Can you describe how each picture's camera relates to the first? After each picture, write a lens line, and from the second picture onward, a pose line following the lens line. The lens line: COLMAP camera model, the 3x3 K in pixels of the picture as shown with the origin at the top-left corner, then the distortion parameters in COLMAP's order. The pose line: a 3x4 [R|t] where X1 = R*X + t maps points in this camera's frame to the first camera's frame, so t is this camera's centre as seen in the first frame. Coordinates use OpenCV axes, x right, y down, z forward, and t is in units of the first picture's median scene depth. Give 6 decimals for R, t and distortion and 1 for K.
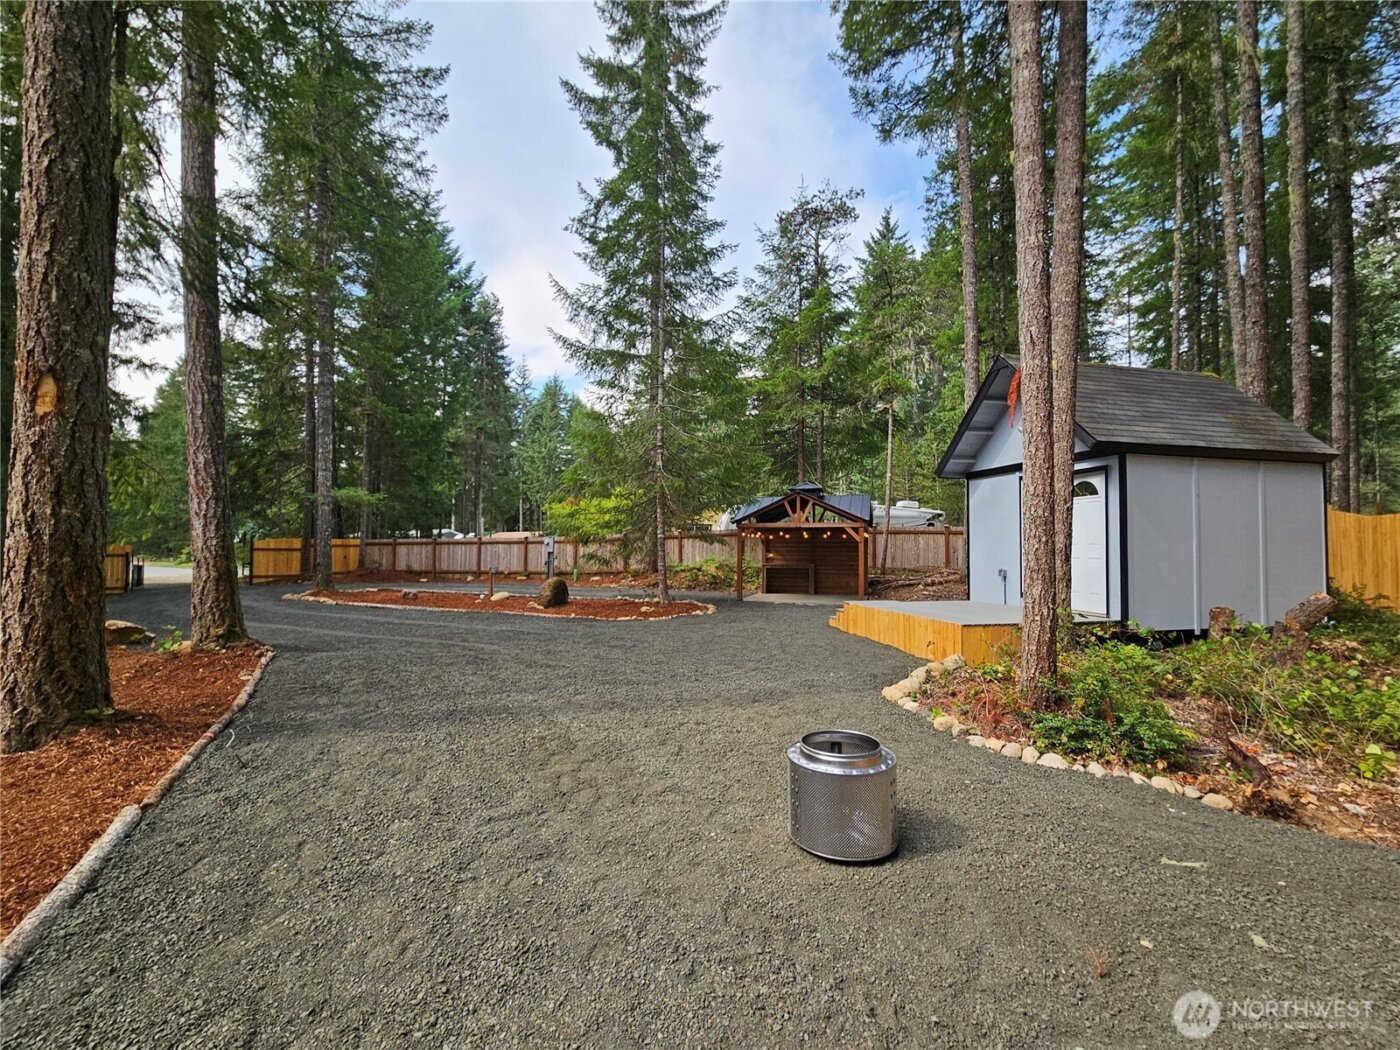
lens RADIAL K [[577.0, 0, 699.6], [0, 577.0, 534.1], [0, 0, 1]] dist [-0.001705, 0.000621]
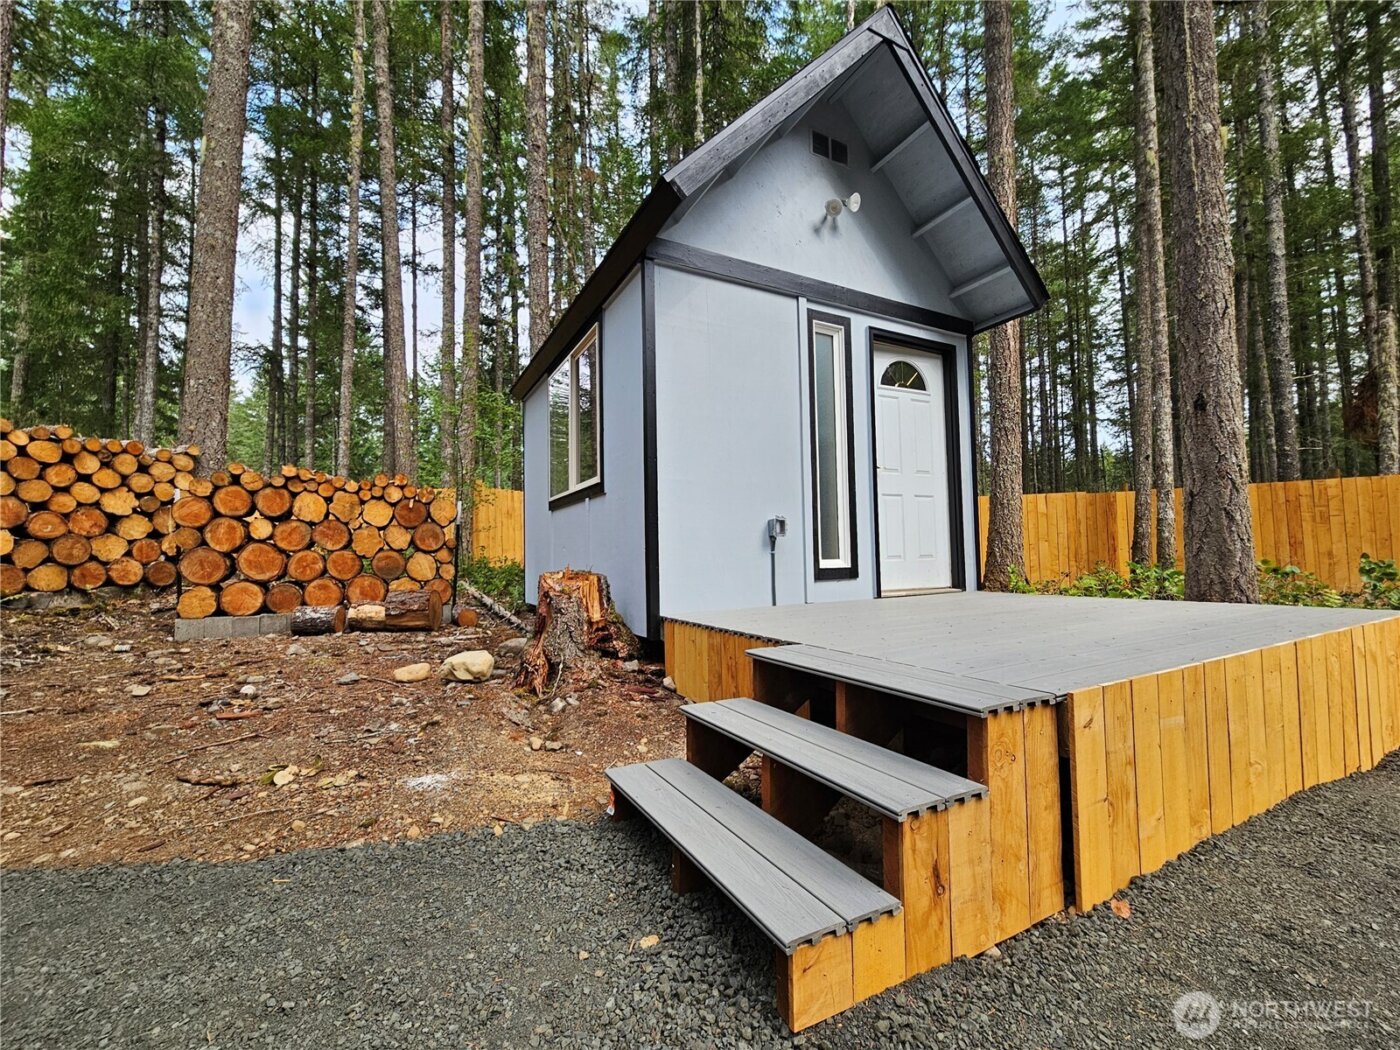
lens RADIAL K [[577.0, 0, 699.6], [0, 577.0, 534.1], [0, 0, 1]] dist [-0.001705, 0.000621]
pose [[-0.264129, 0.037902, 0.963742, 0.079467], [-0.003443, 0.999184, -0.040239, 0.047540], [-0.964481, -0.013946, -0.263783, 0.617418]]
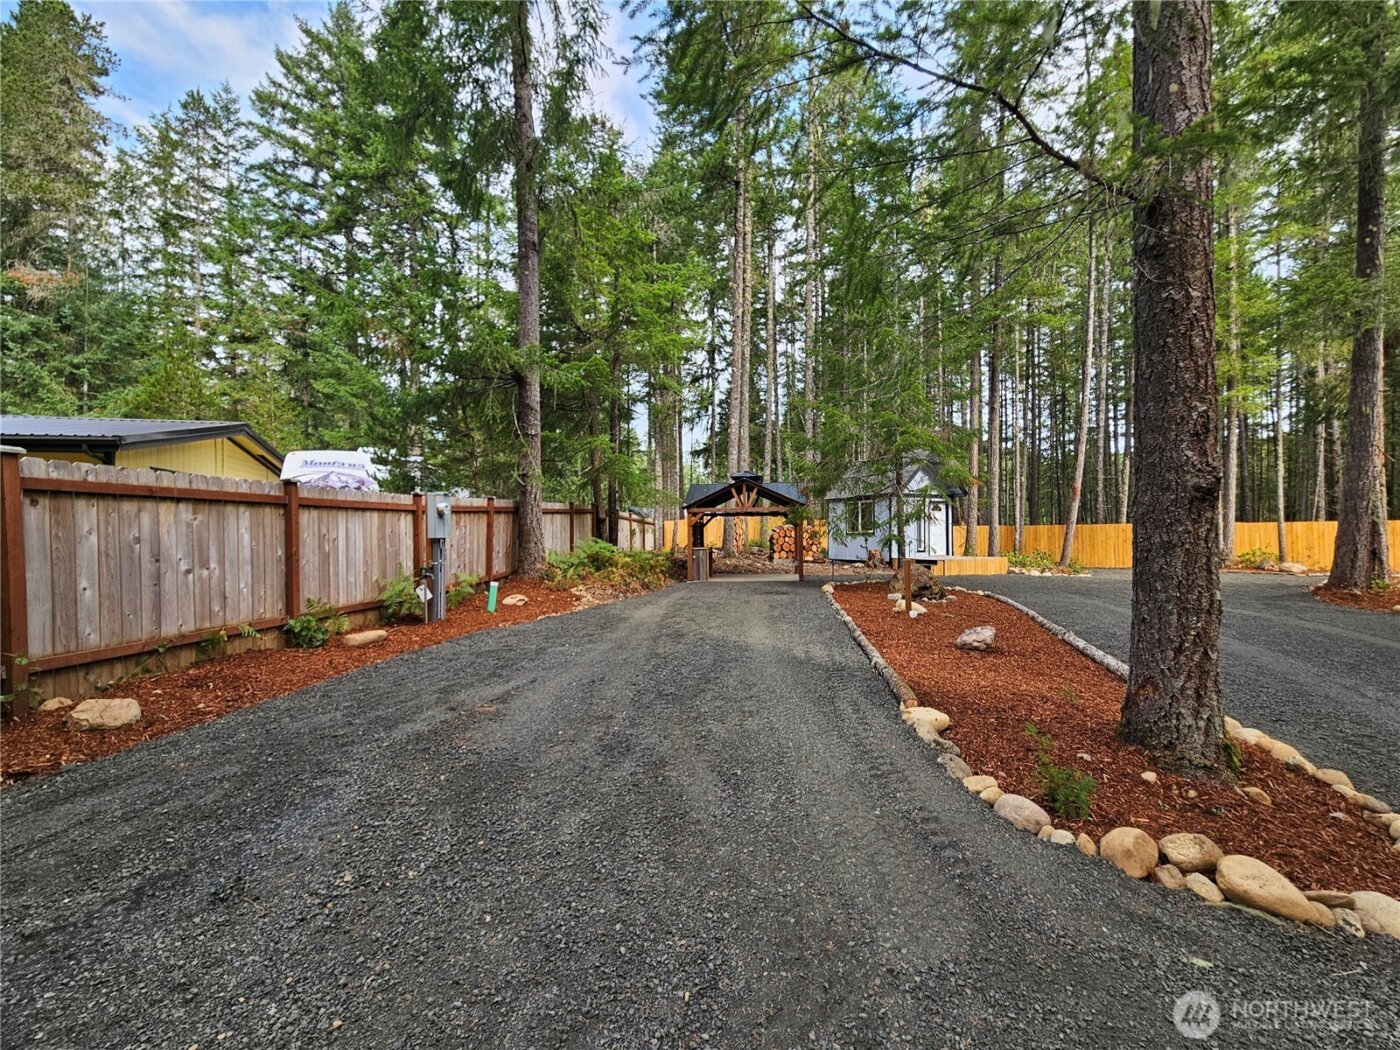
lens RADIAL K [[592.4, 0, 698.0], [0, 592.4, 538.9], [0, 0, 1]] dist [-0.002715, 0.000497]
pose [[-0.196456, -0.004394, 0.980503, -0.808081], [-0.019250, 0.999815, 0.000624, 0.036457], [-0.980324, -0.018752, -0.196504, 1.188366]]
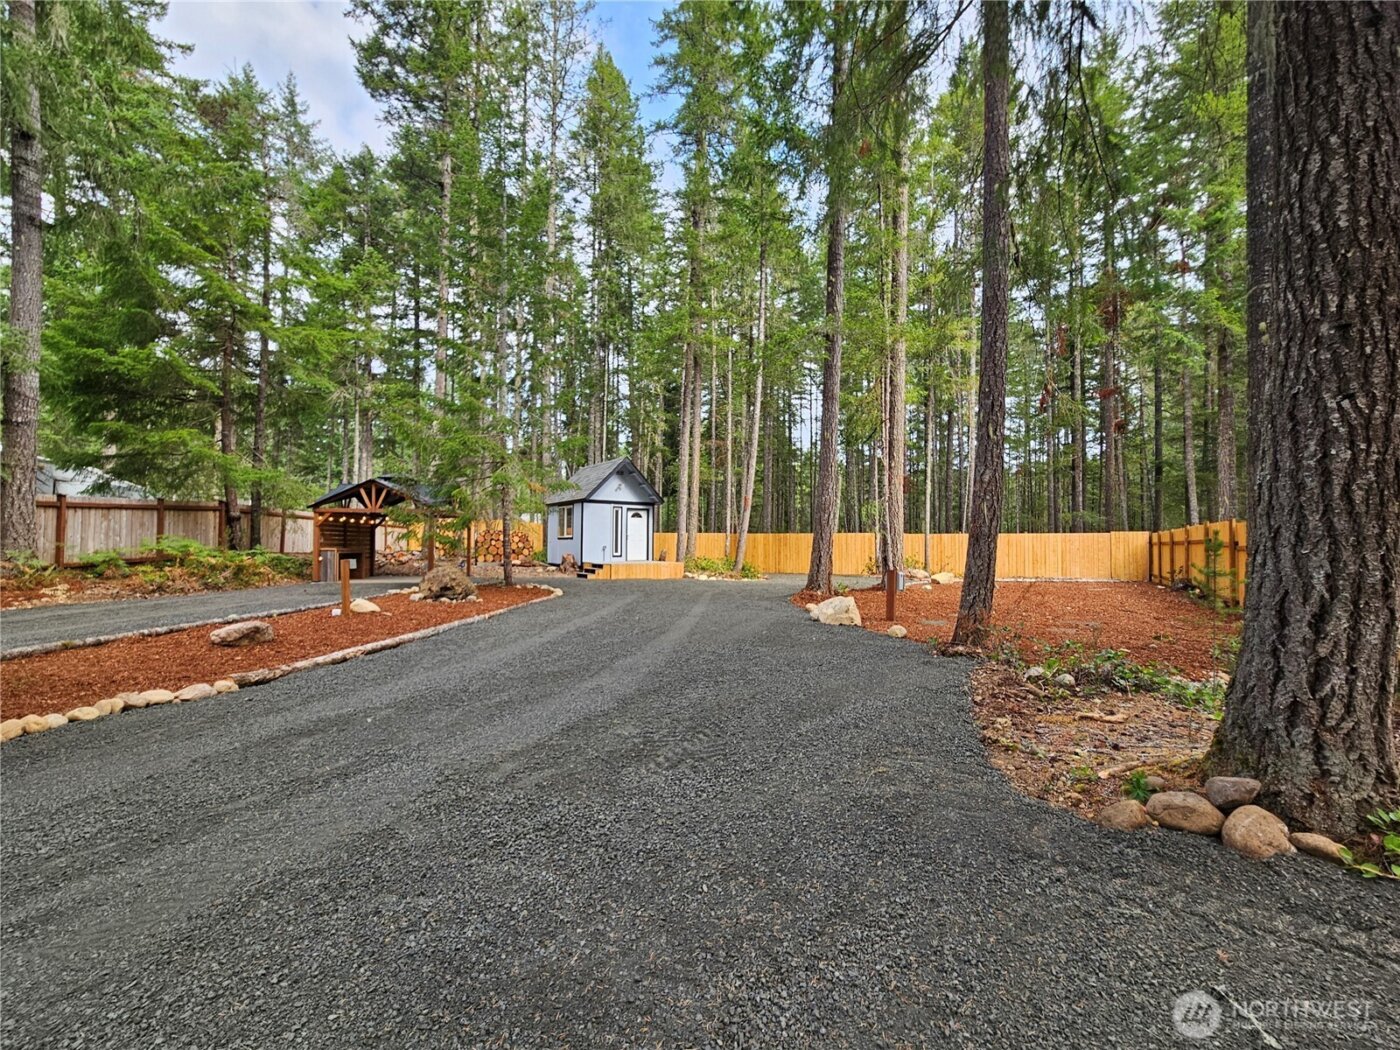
lens RADIAL K [[592.4, 0, 698.0], [0, 592.4, 538.9], [0, 0, 1]] dist [-0.002715, 0.000497]
pose [[-0.355283, 0.001336, 0.934758, -0.948340], [-0.033601, 0.999334, -0.014199, 0.029788], [-0.934155, -0.036454, -0.355002, 0.790853]]
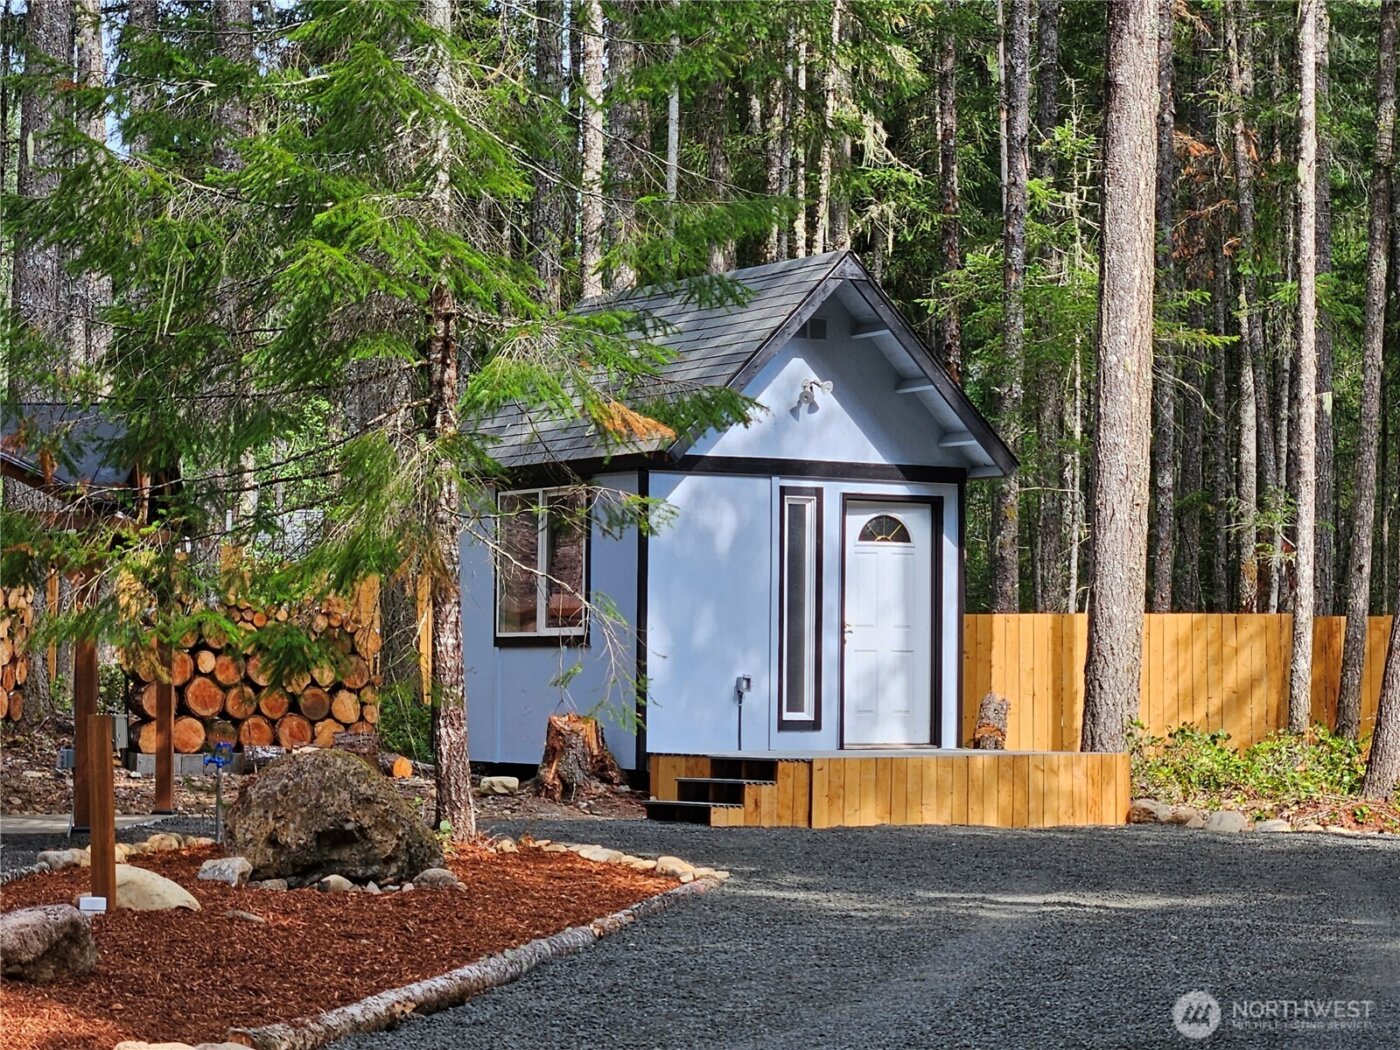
lens RADIAL K [[3555.8, 0, 700.0], [0, 3555.8, 525.0], [0, 0, 1]] dist [-0.857198, 13.795099]
pose [[-0.303210, 0.036965, 0.952206, -1.195870], [-0.031831, 0.998297, -0.048890, 0.043370], [-0.952392, -0.045134, -0.301517, 1.022256]]
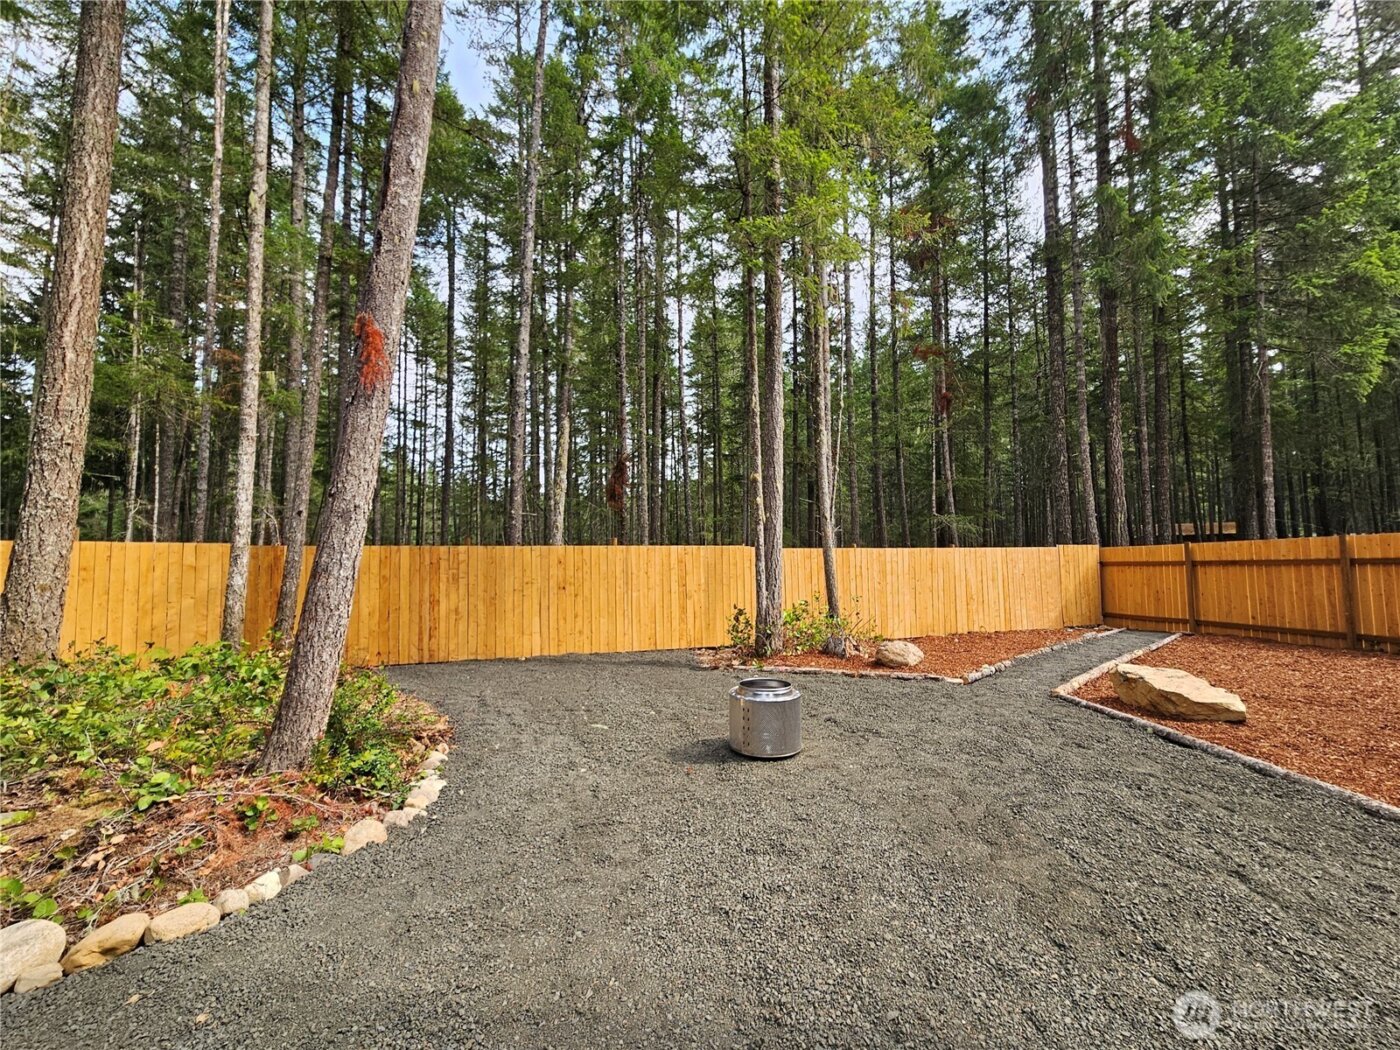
lens RADIAL K [[577.0, 0, 699.6], [0, 577.0, 534.1], [0, 0, 1]] dist [-0.001705, 0.000621]
pose [[-0.880150, 0.029820, 0.473758, -0.055487], [-0.008775, 0.996832, -0.079046, 0.014891], [-0.474615, -0.073730, -0.877100, 0.393142]]
